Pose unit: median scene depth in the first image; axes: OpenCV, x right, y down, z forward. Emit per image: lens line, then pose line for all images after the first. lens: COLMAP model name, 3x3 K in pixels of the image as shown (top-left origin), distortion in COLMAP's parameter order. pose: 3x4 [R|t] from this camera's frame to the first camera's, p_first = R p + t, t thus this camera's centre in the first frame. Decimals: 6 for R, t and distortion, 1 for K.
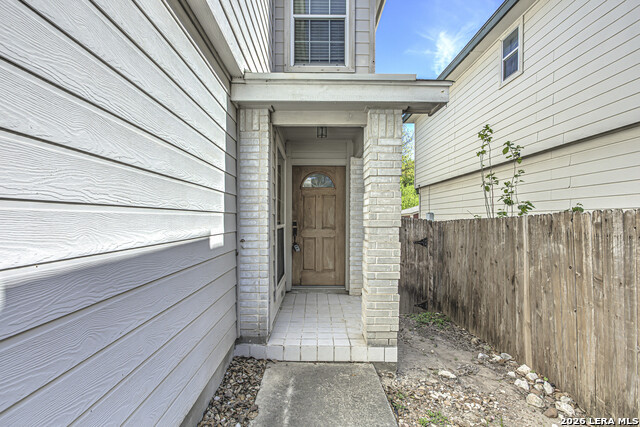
lens RADIAL K [[317.5, 0, 316.8], [0, 317.5, 210.6], [0, 0, 1]] dist [-0.003292, 0.000774]
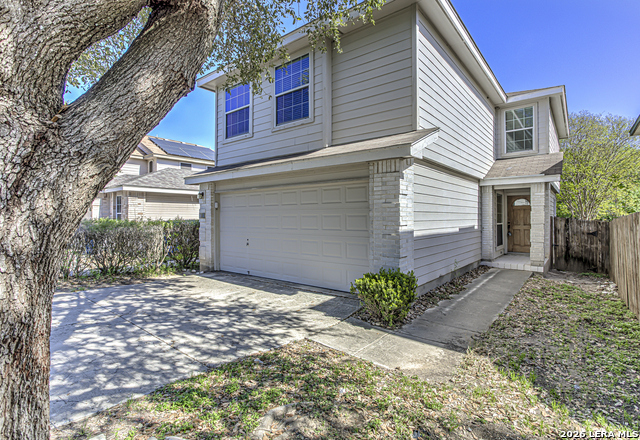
lens RADIAL K [[328.8, 0, 320.0], [0, 328.8, 220.0], [0, 0, 1]] dist [-0.003433, -0.000472]
pose [[0.782161, 0.000771, -0.623075, 0.361164], [0.021571, 0.999366, 0.028315, -0.076613], [0.622702, -0.035587, 0.781649, -1.733840]]
